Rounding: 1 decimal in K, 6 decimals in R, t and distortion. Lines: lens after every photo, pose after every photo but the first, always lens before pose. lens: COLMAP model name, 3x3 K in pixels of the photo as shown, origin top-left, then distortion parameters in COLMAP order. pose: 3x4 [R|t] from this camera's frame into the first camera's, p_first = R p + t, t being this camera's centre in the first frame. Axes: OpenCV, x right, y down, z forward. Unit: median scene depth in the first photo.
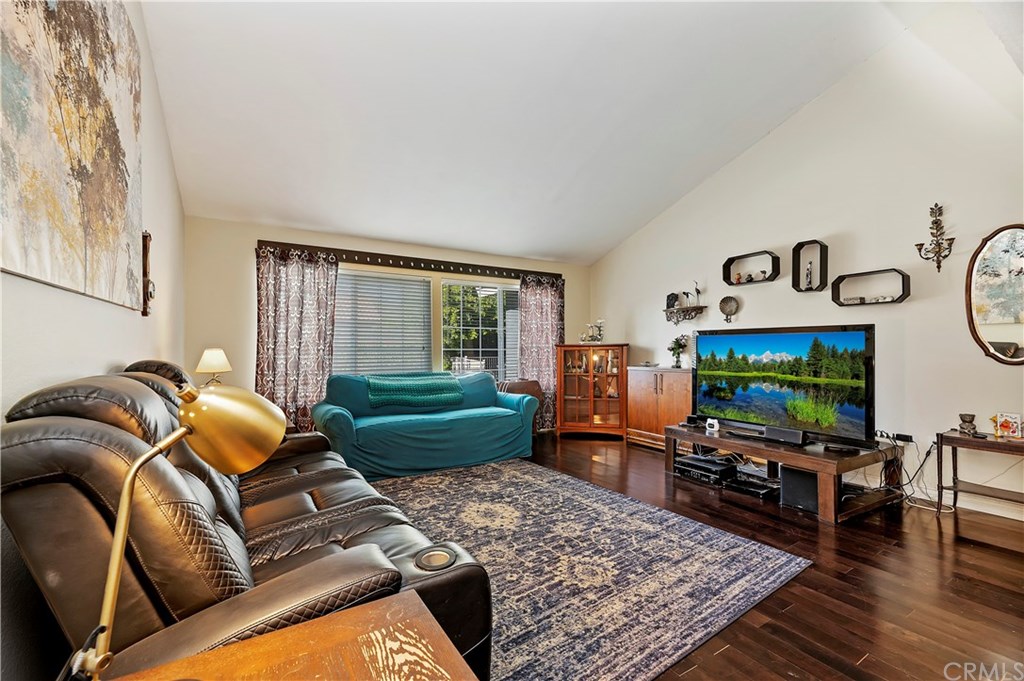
lens RADIAL K [[438.3, 0, 513.5], [0, 438.3, 342.4], [0, 0, 1]] dist [-0.004981, -0.000333]
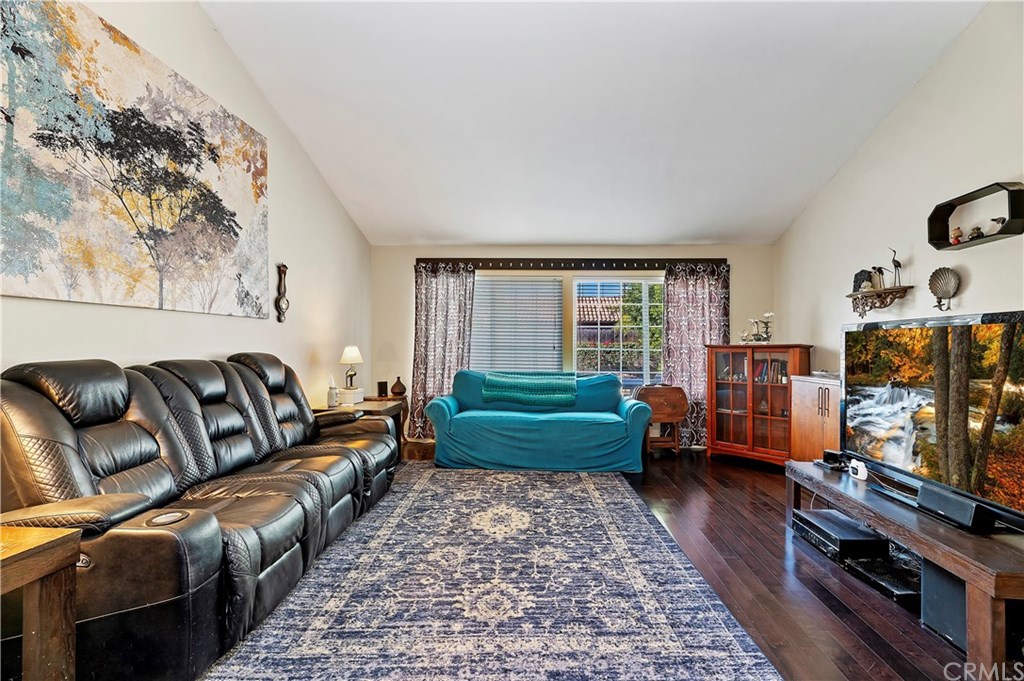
lens RADIAL K [[438.3, 0, 518.8], [0, 438.3, 342.7], [0, 0, 1]] dist [-0.004981, -0.000333]
pose [[0.817704, 0.002769, -0.575633, 0.451119], [-0.003335, 0.999994, 0.000073, 0.002580], [0.575630, 0.001860, 0.817708, 0.198743]]
